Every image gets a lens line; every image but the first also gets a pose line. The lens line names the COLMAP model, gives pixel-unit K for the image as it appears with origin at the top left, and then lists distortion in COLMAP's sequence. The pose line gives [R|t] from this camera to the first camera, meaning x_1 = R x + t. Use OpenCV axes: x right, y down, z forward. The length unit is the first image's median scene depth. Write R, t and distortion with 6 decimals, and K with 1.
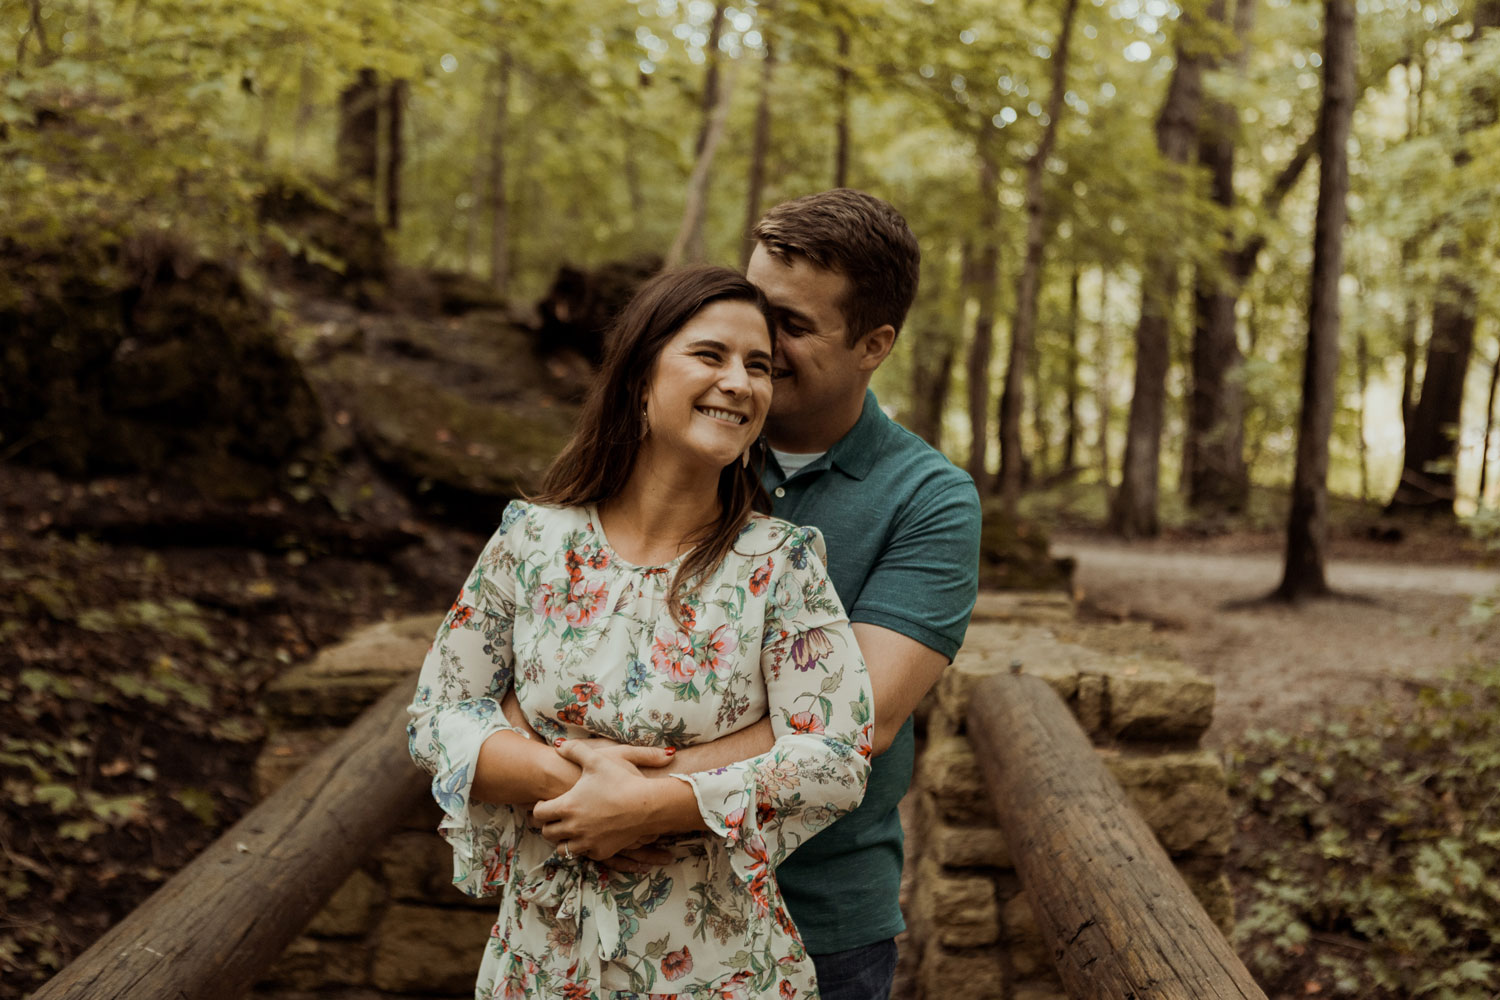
lens RADIAL K [[2125.4, 0, 750.0], [0, 2125.4, 500.0], [0, 0, 1]] dist [-0.002976, 0.015584]
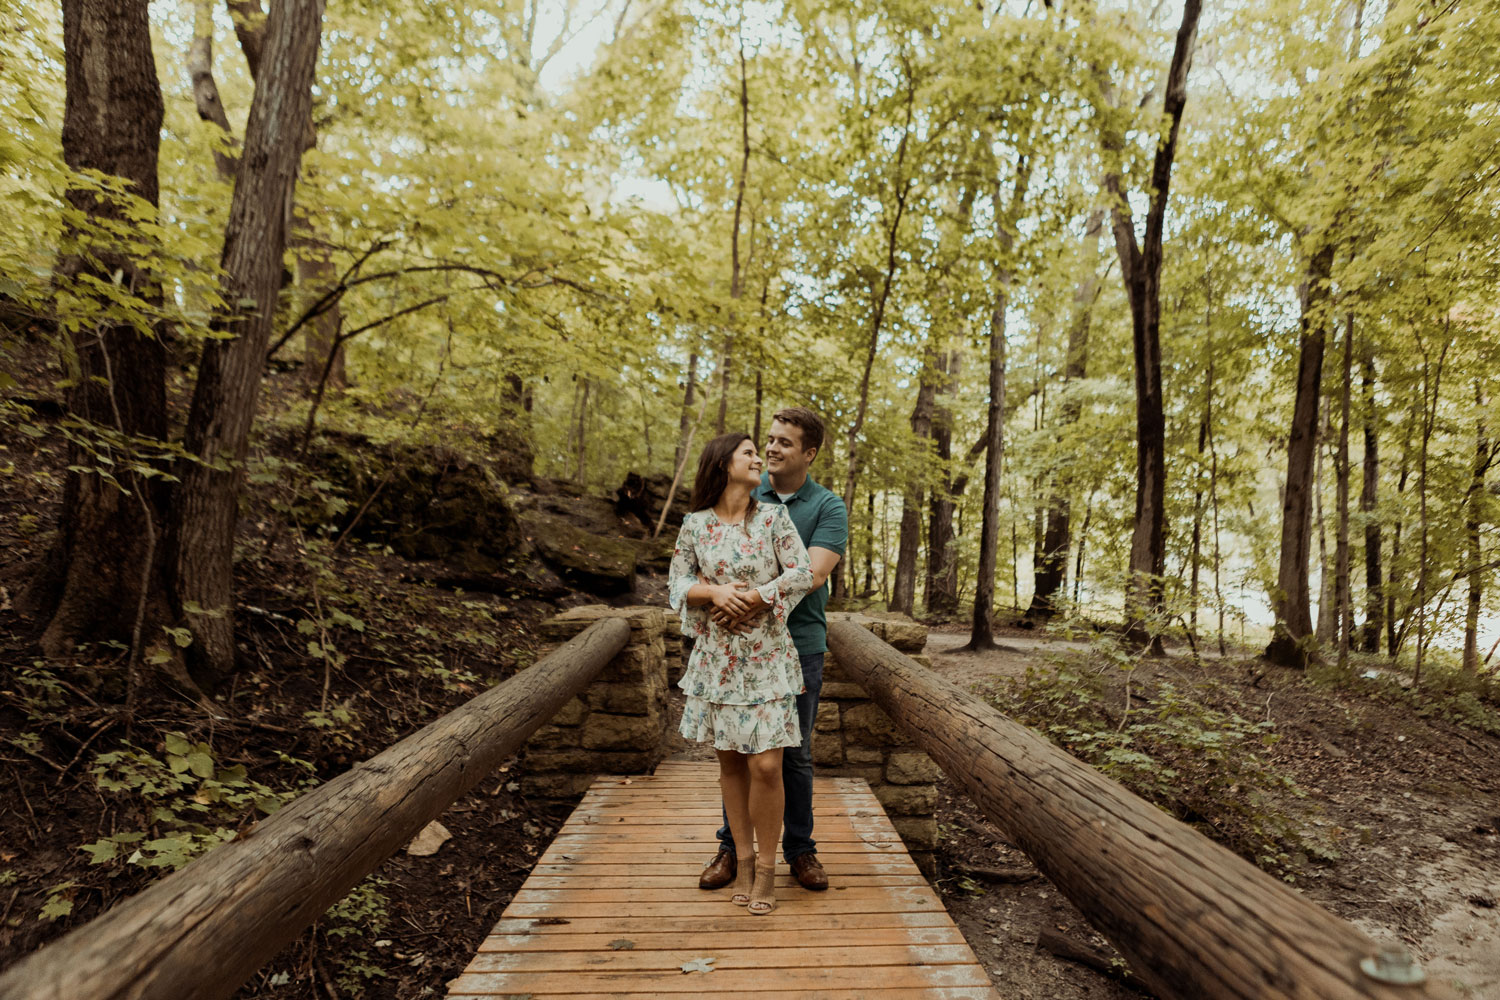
lens RADIAL K [[1248.2, 0, 750.0], [0, 1248.2, 500.0], [0, 0, 1]] dist [-0.016403, -0.000620]
pose [[0.998209, 0.024265, 0.054686, -0.025543], [-0.017843, 0.993204, -0.115007, 0.039403], [-0.057105, 0.113825, 0.991858, -0.159604]]
